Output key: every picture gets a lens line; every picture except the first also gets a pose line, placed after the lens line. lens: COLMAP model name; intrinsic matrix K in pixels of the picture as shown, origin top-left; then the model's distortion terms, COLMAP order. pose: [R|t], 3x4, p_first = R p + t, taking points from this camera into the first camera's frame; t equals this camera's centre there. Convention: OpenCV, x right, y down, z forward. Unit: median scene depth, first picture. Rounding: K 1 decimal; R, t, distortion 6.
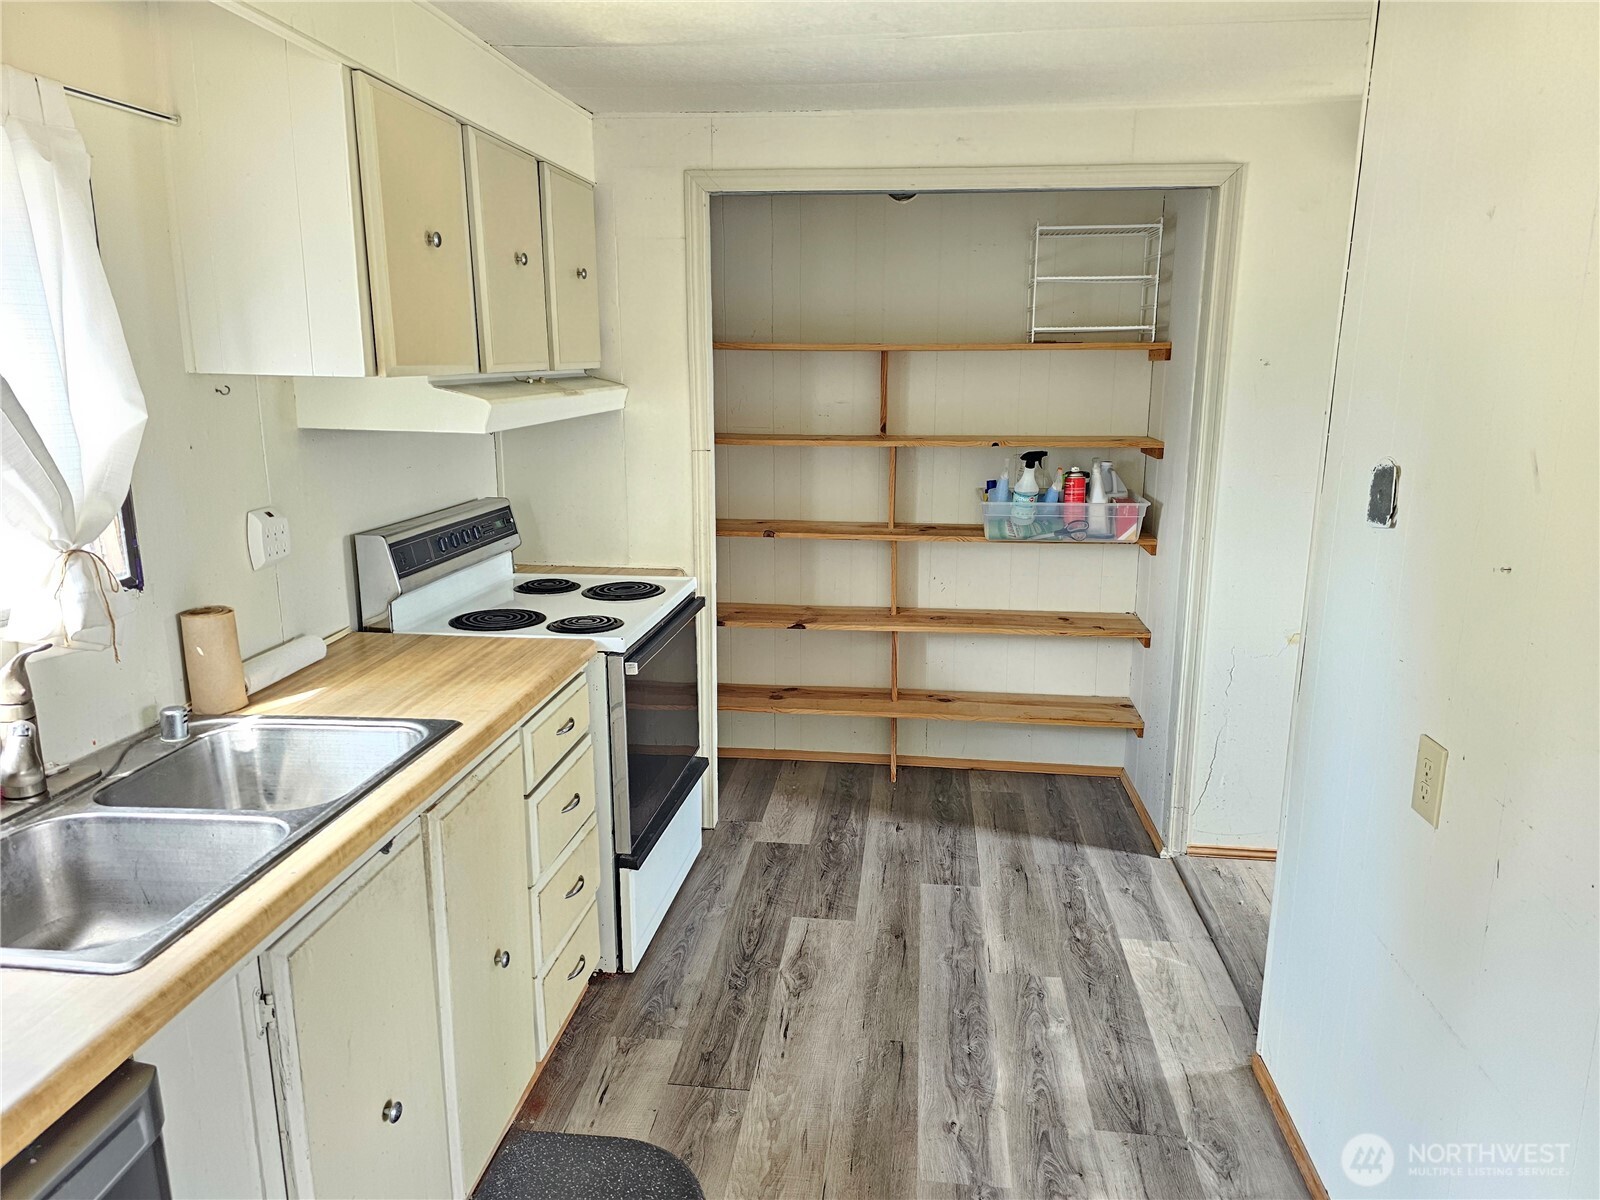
lens RADIAL K [[1072.2, 0, 816.0], [0, 1072.2, 591.4], [0, 0, 1]] dist [0.047873, -0.043373]
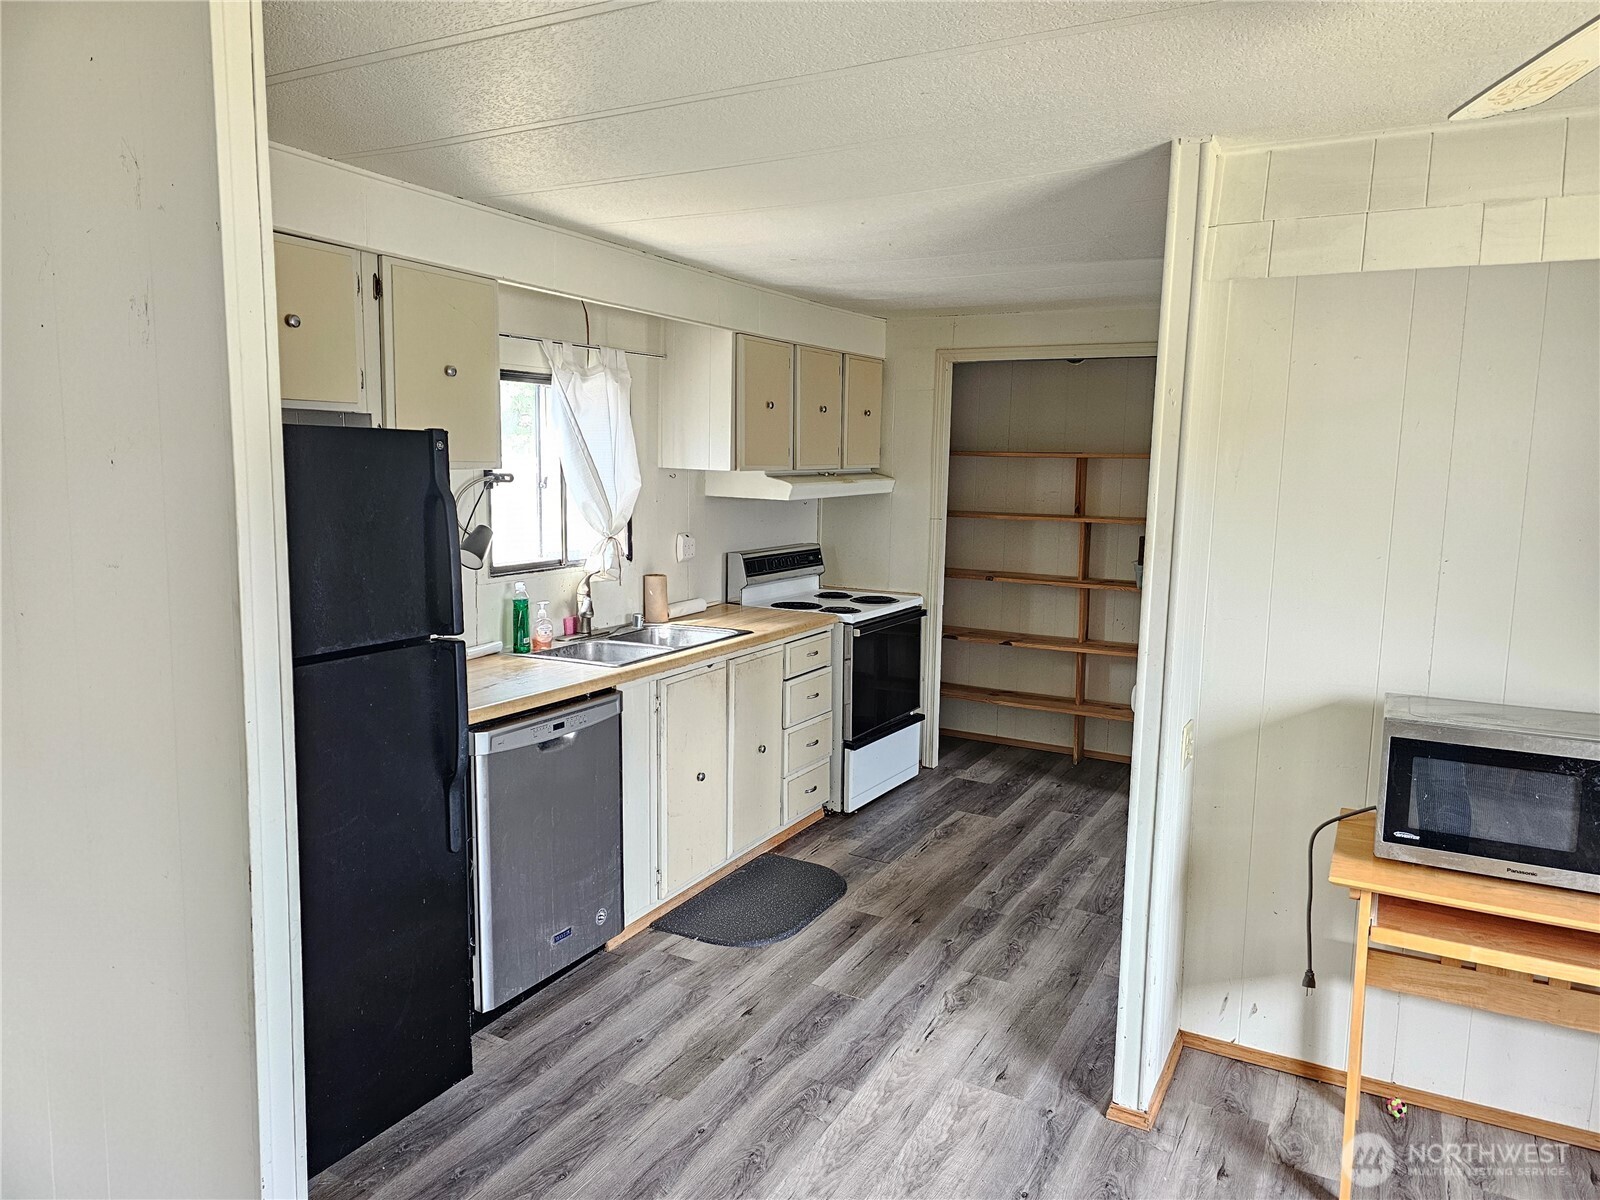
lens RADIAL K [[1072.2, 0, 806.1], [0, 1072.2, 605.8], [0, 0, 1]] dist [0.047873, -0.043373]
pose [[0.922923, 0.061942, -0.379968, 0.418162], [-0.092040, 0.993851, -0.061546, 0.141806], [0.373819, 0.091774, 0.922950, -0.674767]]
